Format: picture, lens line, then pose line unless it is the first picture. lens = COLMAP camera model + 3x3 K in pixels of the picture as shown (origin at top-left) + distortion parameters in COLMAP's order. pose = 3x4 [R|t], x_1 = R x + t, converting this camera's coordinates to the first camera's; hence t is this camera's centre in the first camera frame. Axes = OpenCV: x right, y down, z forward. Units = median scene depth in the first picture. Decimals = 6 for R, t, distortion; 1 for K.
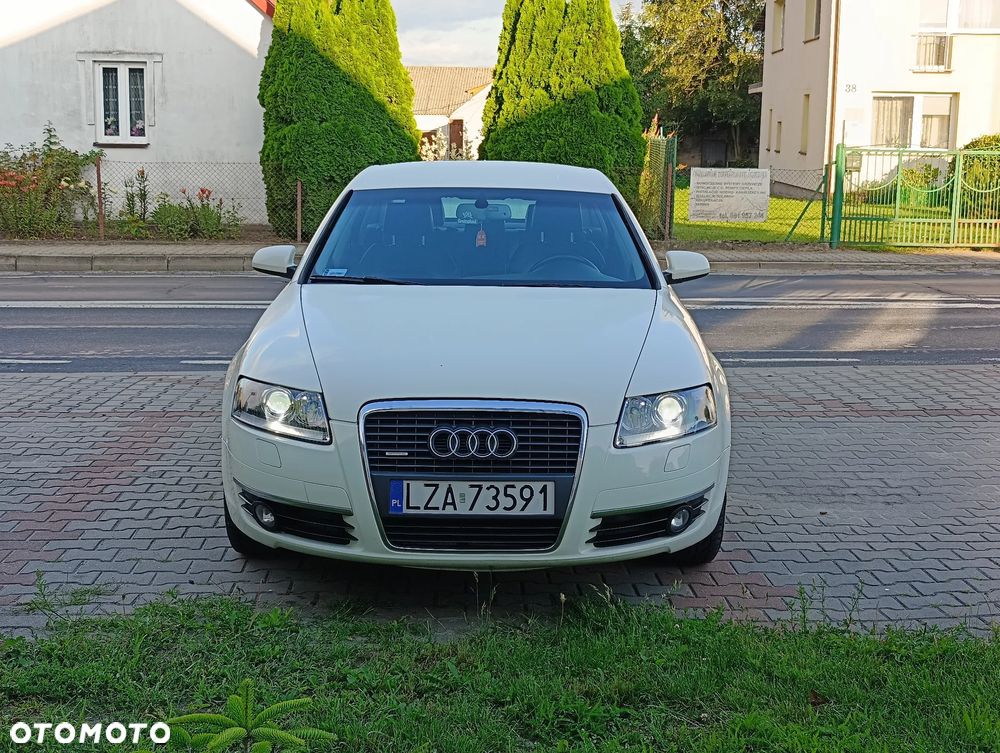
lens RADIAL K [[1396.9, 0, 500.0], [0, 1396.9, 376.5], [0, 0, 1]] dist [0.078986, -0.118262]
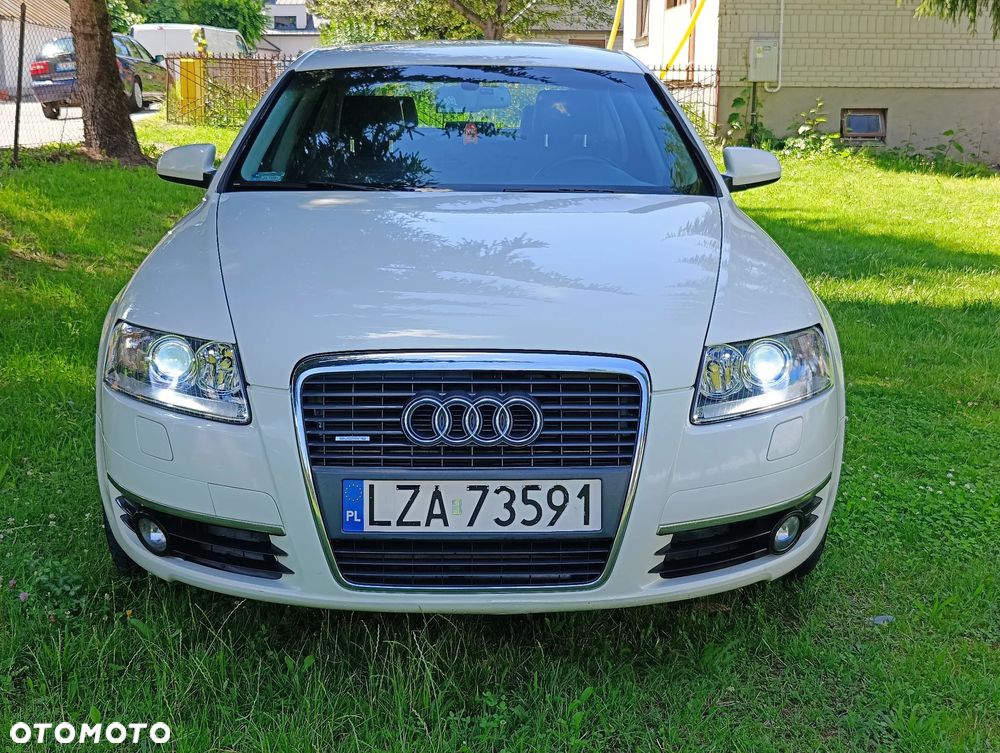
lens RADIAL K [[1417.5, 0, 500.0], [0, 1417.5, 376.5], [0, 0, 1]] dist [0.181652, -0.708064]
pose [[0.999769, -0.010762, 0.018593, -0.018484], [0.010169, 0.999446, 0.031692, 0.007276], [-0.018924, -0.031495, 0.999325, 0.351509]]
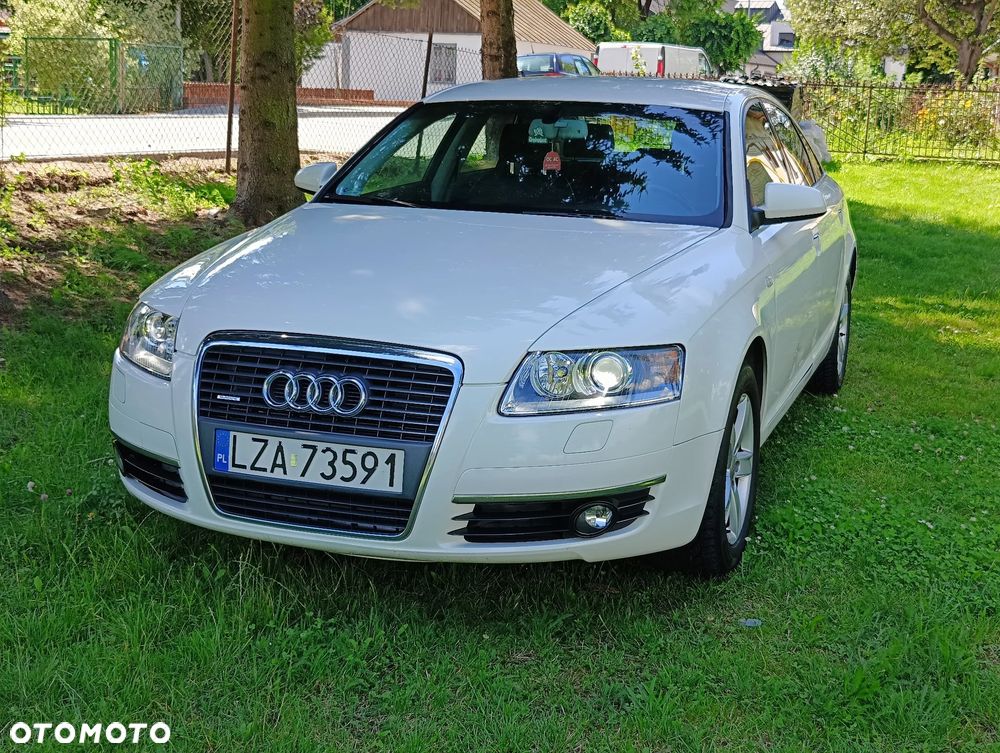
lens RADIAL K [[1417.5, 0, 500.0], [0, 1417.5, 376.5], [0, 0, 1]] dist [0.181652, -0.708064]
pose [[0.942874, 0.079695, -0.323478, 0.336886], [-0.072818, 0.996788, 0.033327, 0.004058], [0.325095, -0.007868, 0.945648, 0.270272]]
